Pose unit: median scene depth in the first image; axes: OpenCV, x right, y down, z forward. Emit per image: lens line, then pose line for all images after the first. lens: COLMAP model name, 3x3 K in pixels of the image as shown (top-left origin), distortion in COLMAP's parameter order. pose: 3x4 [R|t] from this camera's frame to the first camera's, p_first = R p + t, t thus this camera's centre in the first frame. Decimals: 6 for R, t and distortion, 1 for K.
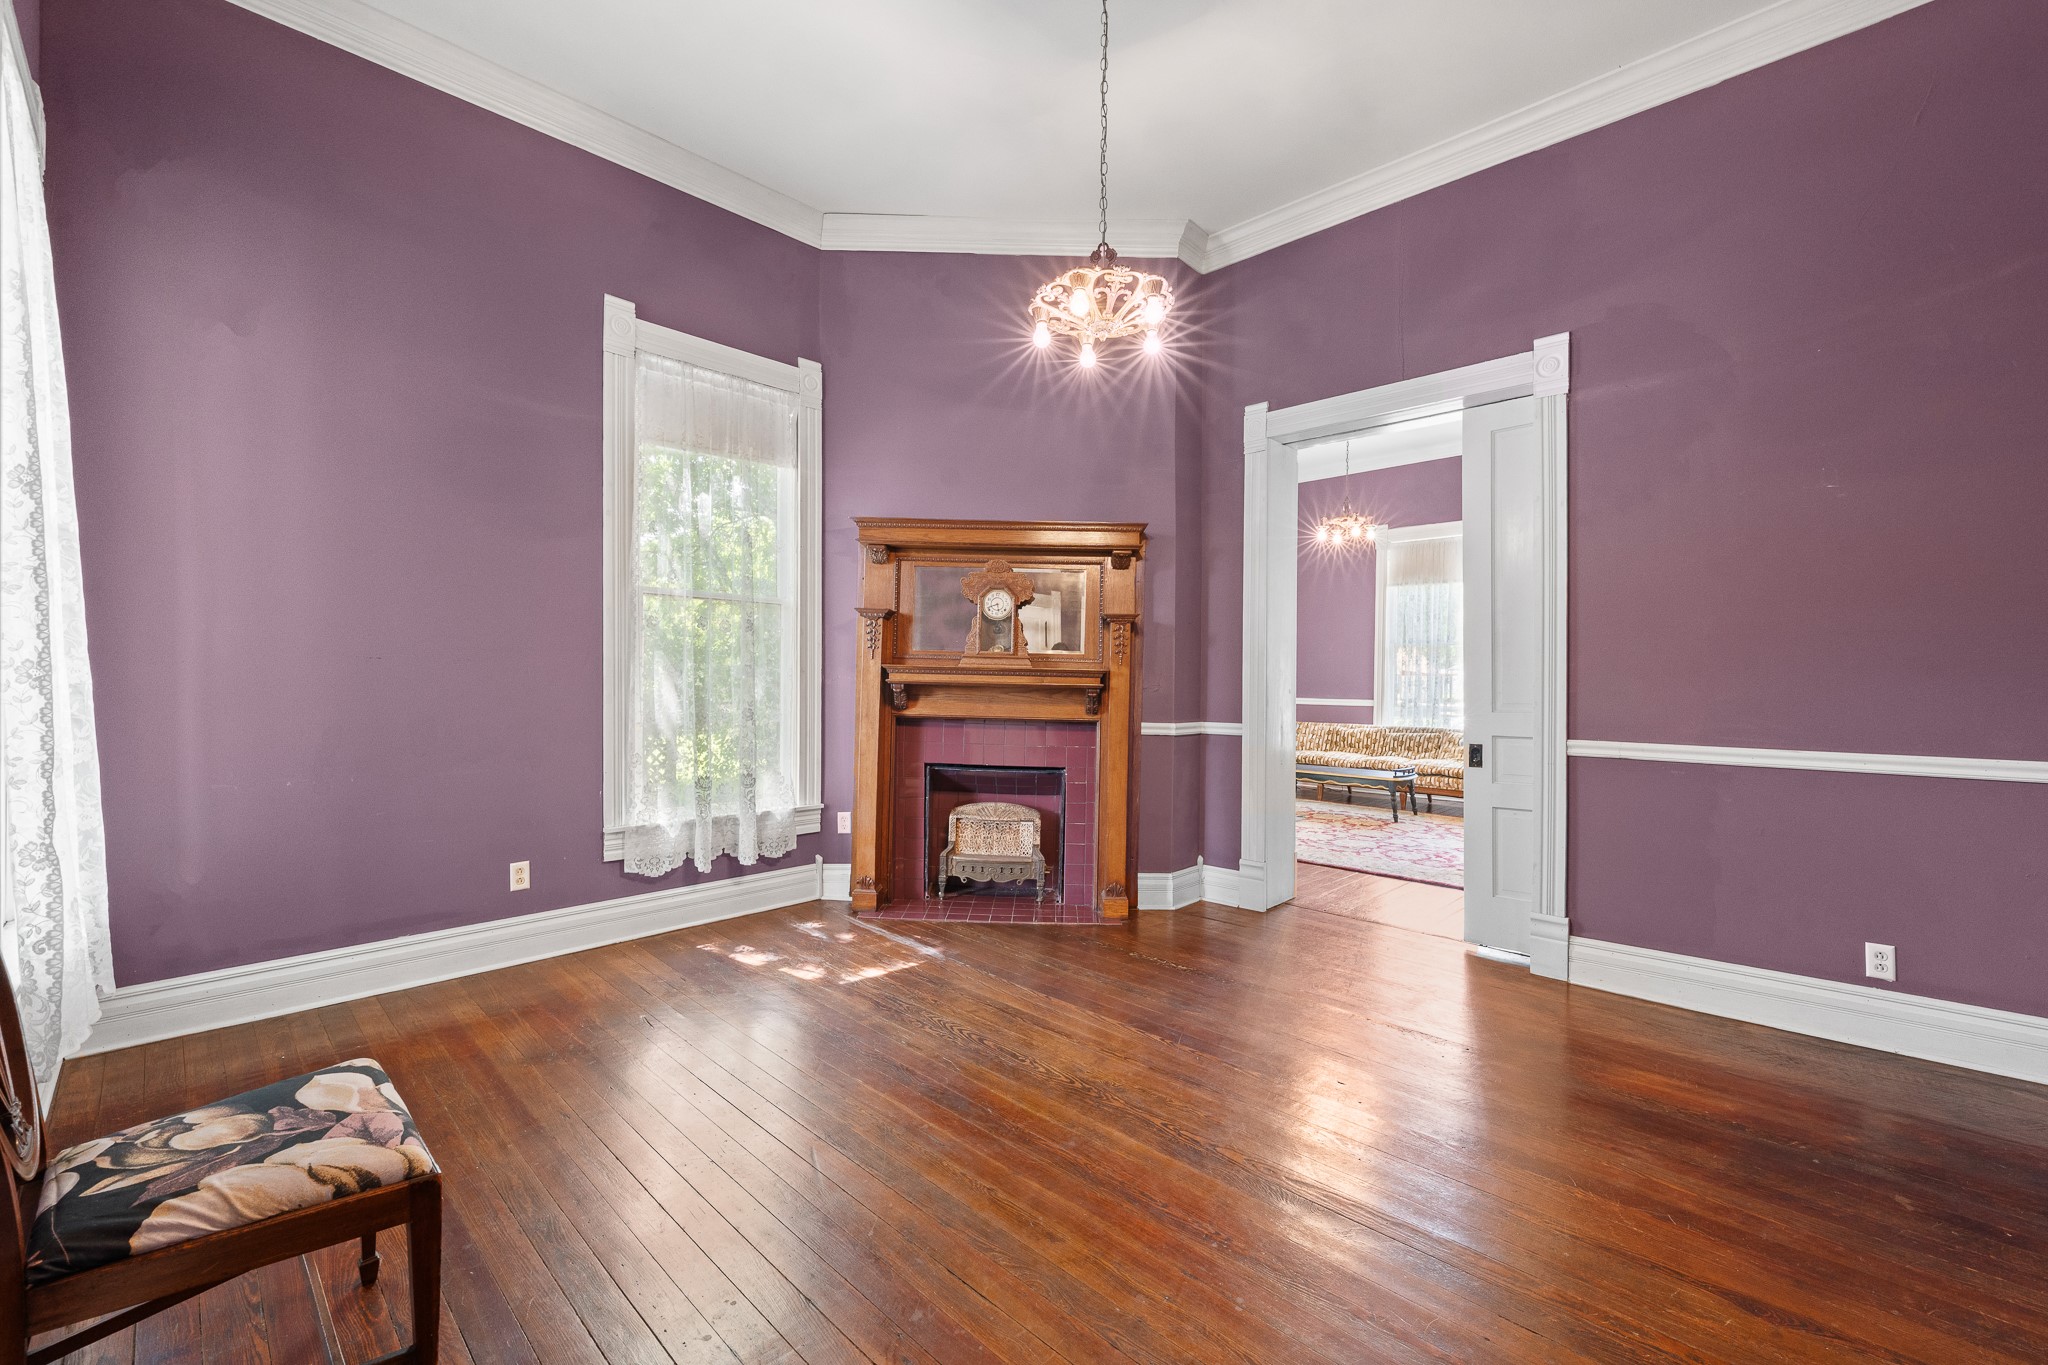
lens RADIAL K [[848.0, 0, 1041.8], [0, 848.0, 682.0], [0, 0, 1]] dist [0.000251, 0.000051]
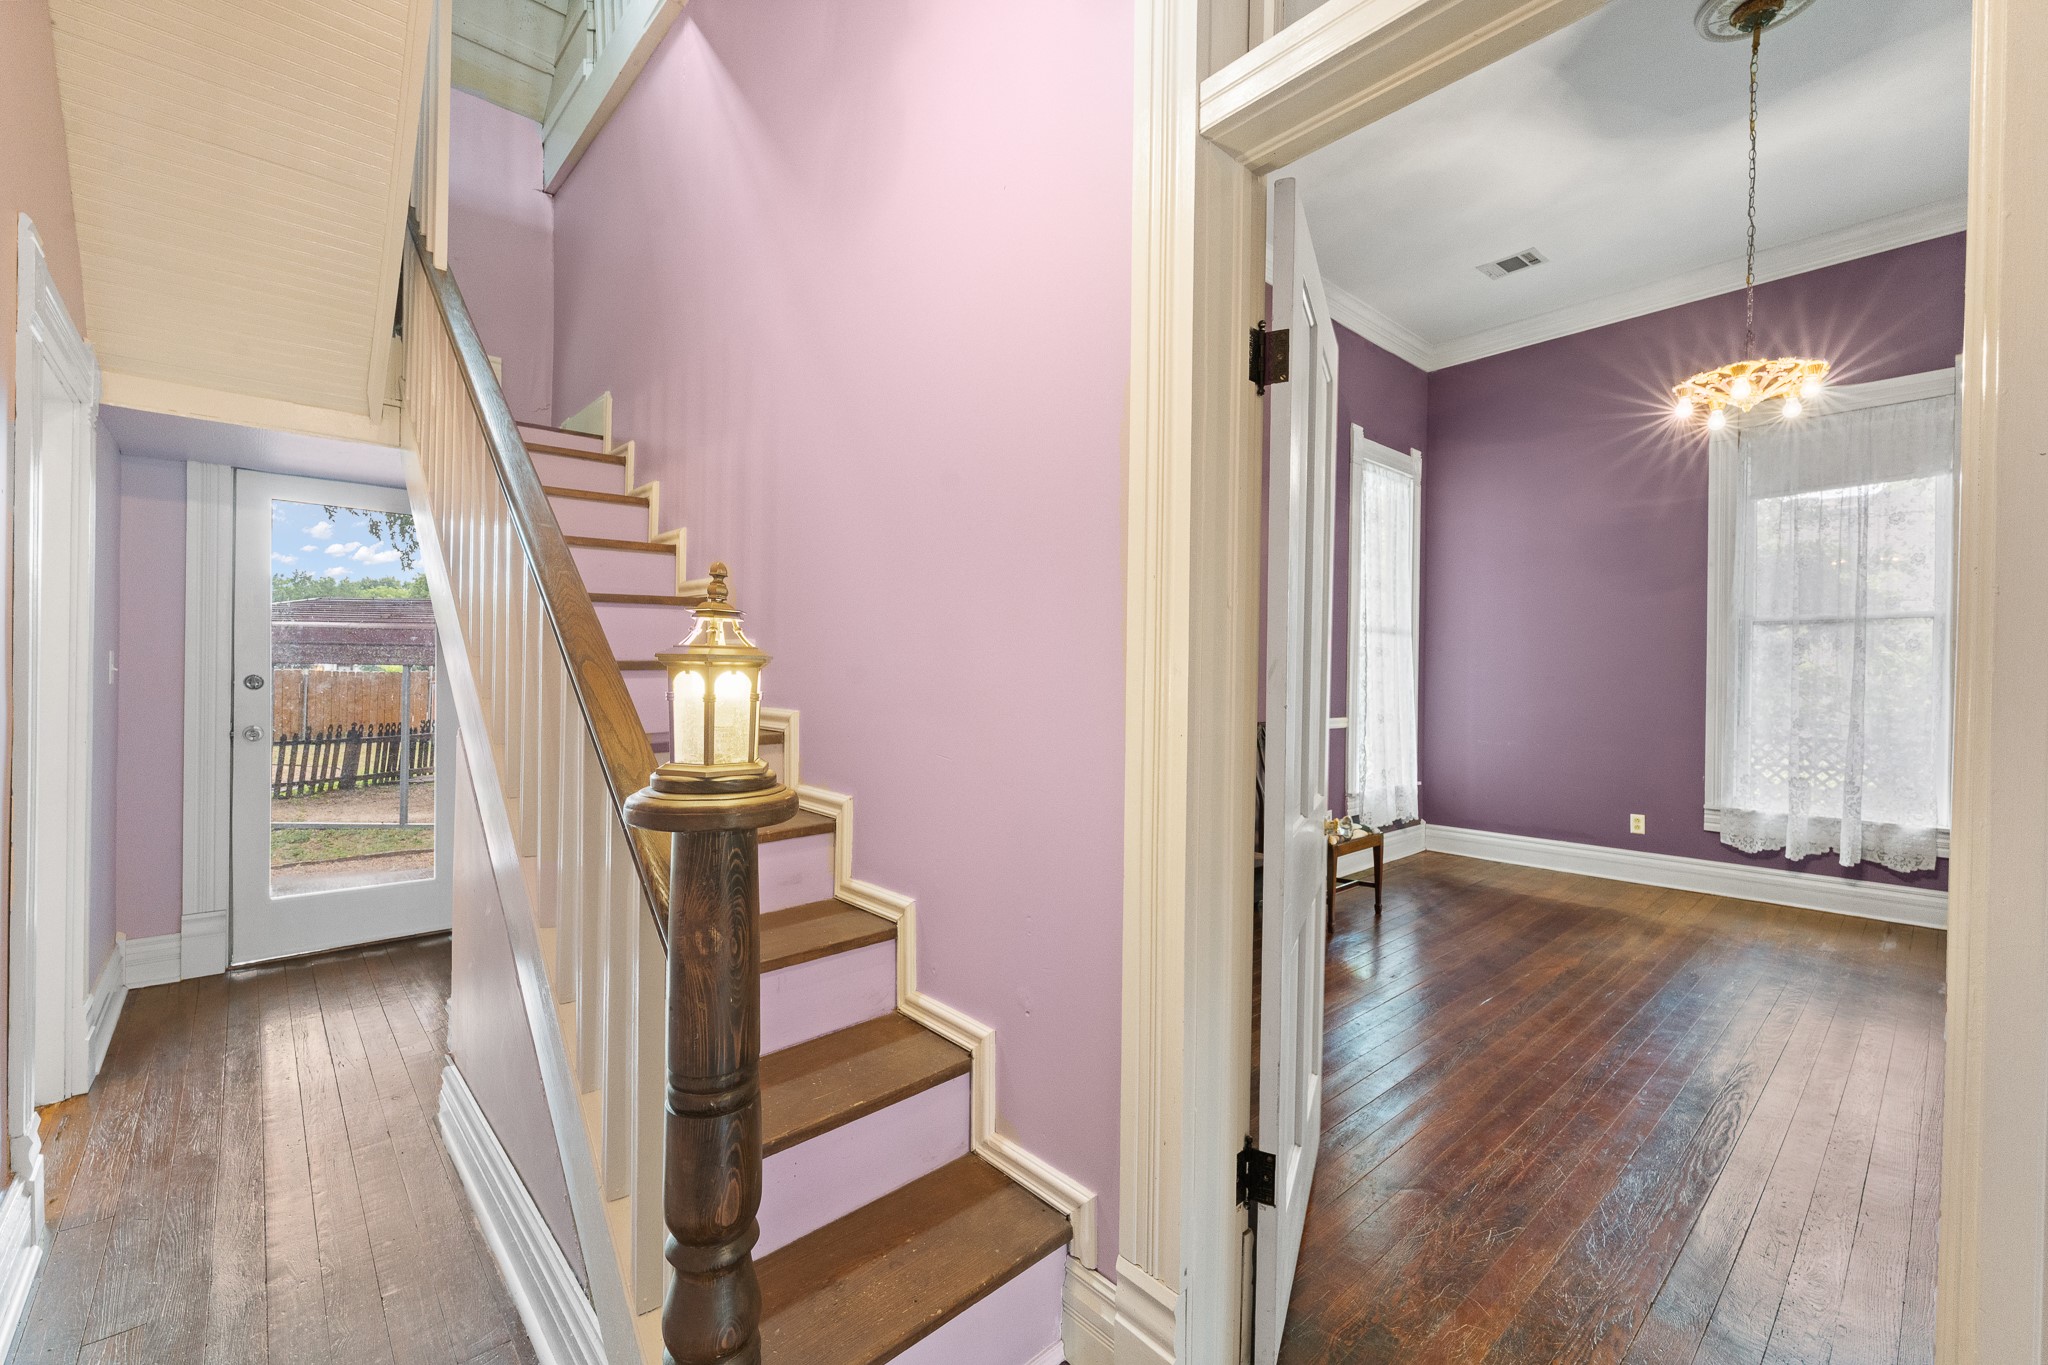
lens RADIAL K [[848.0, 0, 1031.3], [0, 848.0, 686.3], [0, 0, 1]] dist [0.000251, 0.000051]
pose [[-0.061543, 0.000379, -0.998104, 0.801882], [-0.020941, 0.999779, 0.001671, 0.008550], [0.997885, 0.021004, -0.061522, 0.033541]]
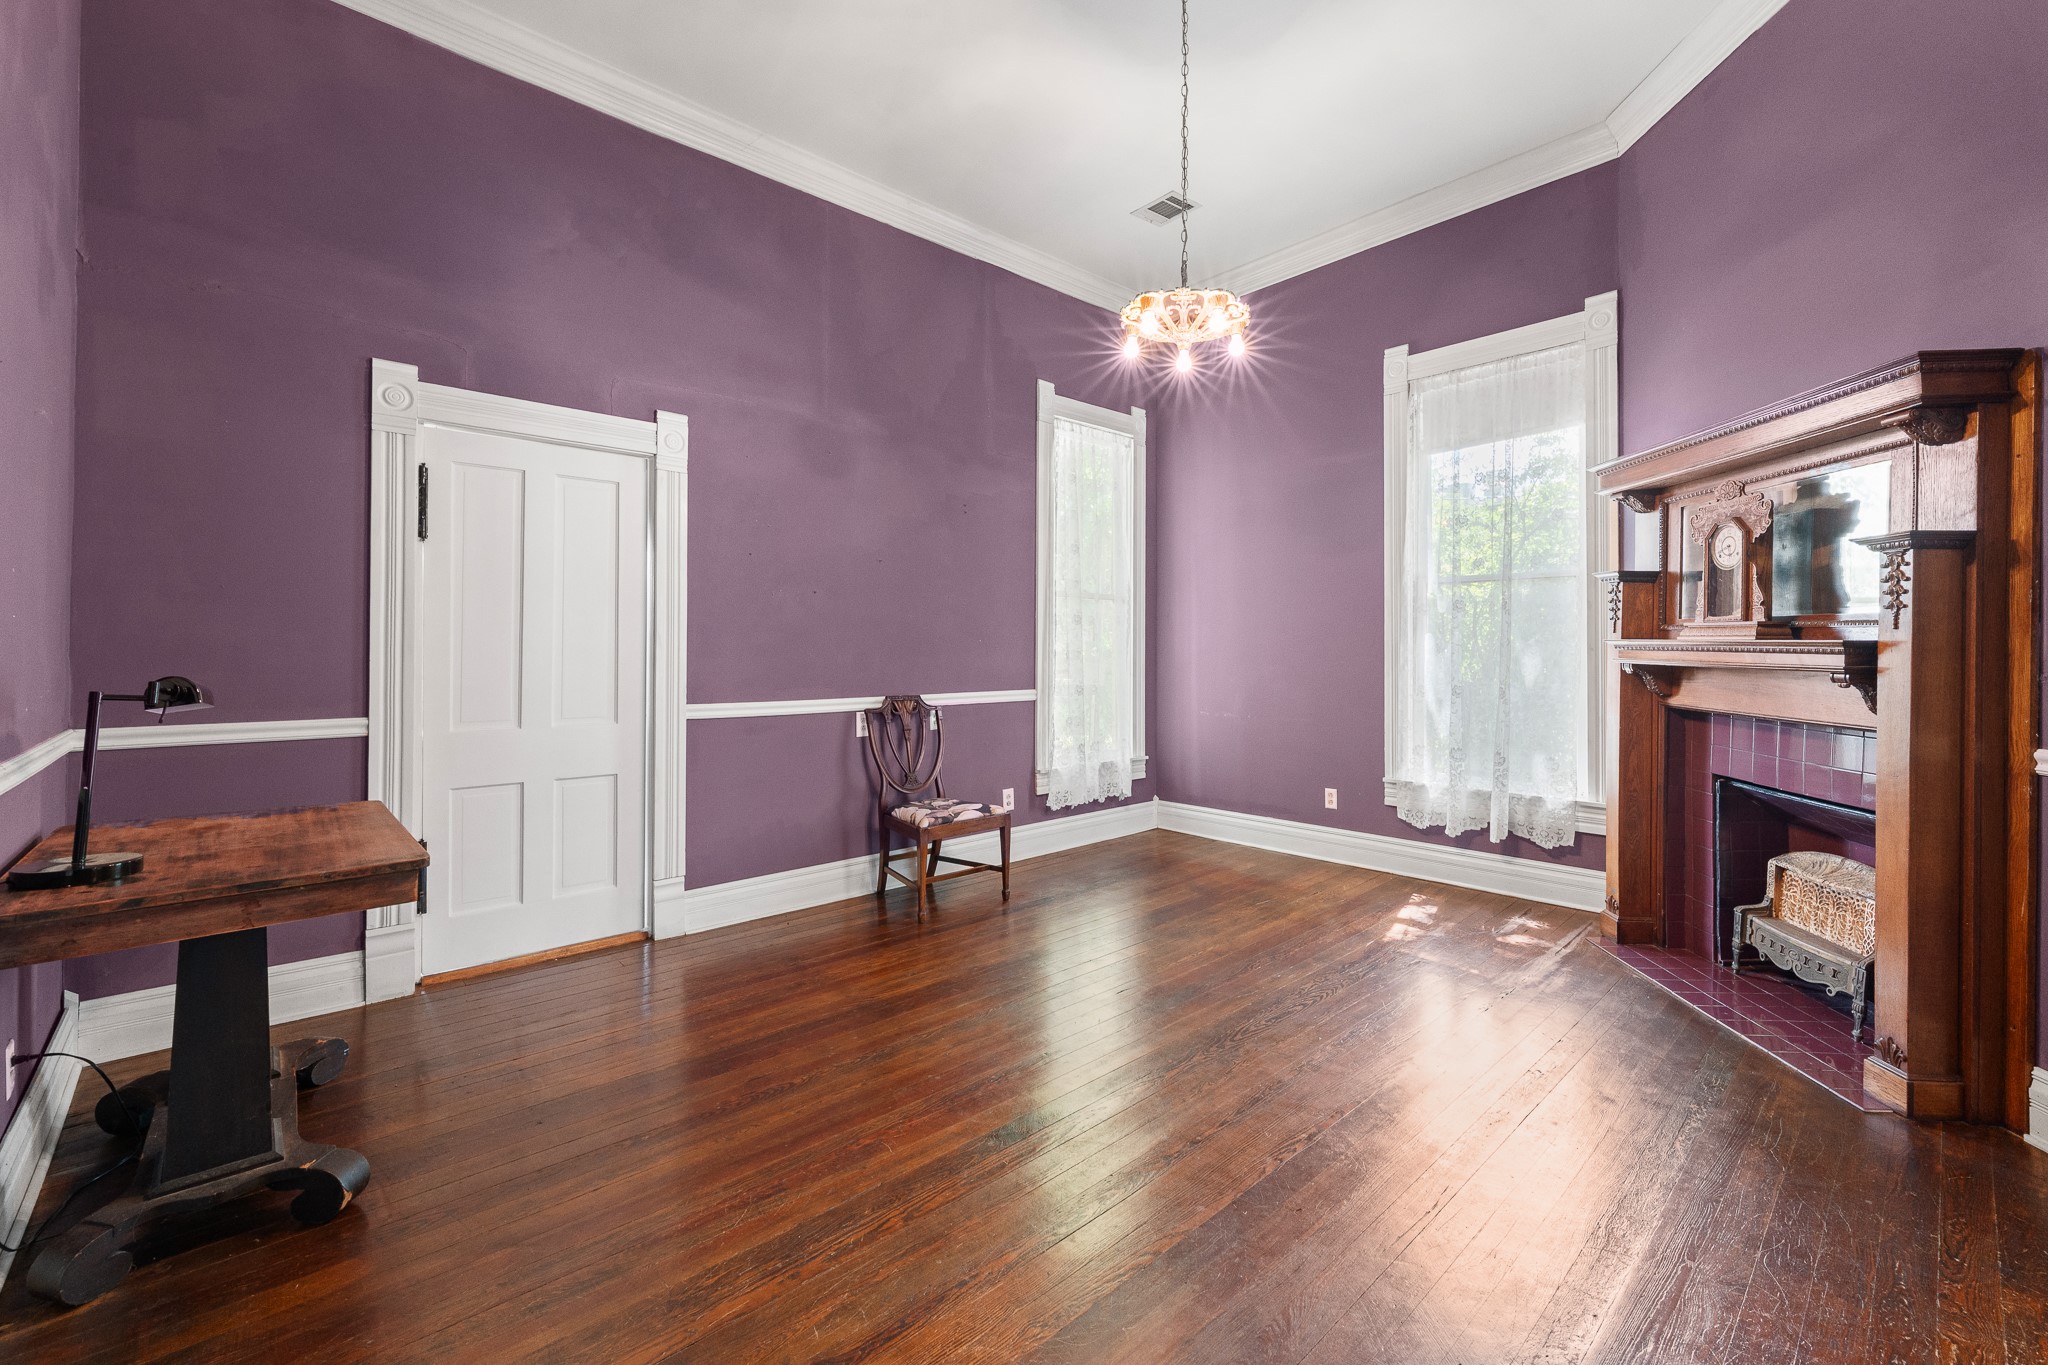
lens RADIAL K [[848.0, 0, 1041.9], [0, 848.0, 650.3], [0, 0, 1]] dist [0.000251, 0.000051]
pose [[-0.055596, -0.008687, -0.998416, 0.701767], [-0.009951, 0.999917, -0.008146, 0.001490], [0.998404, 0.009482, -0.055678, 0.528084]]
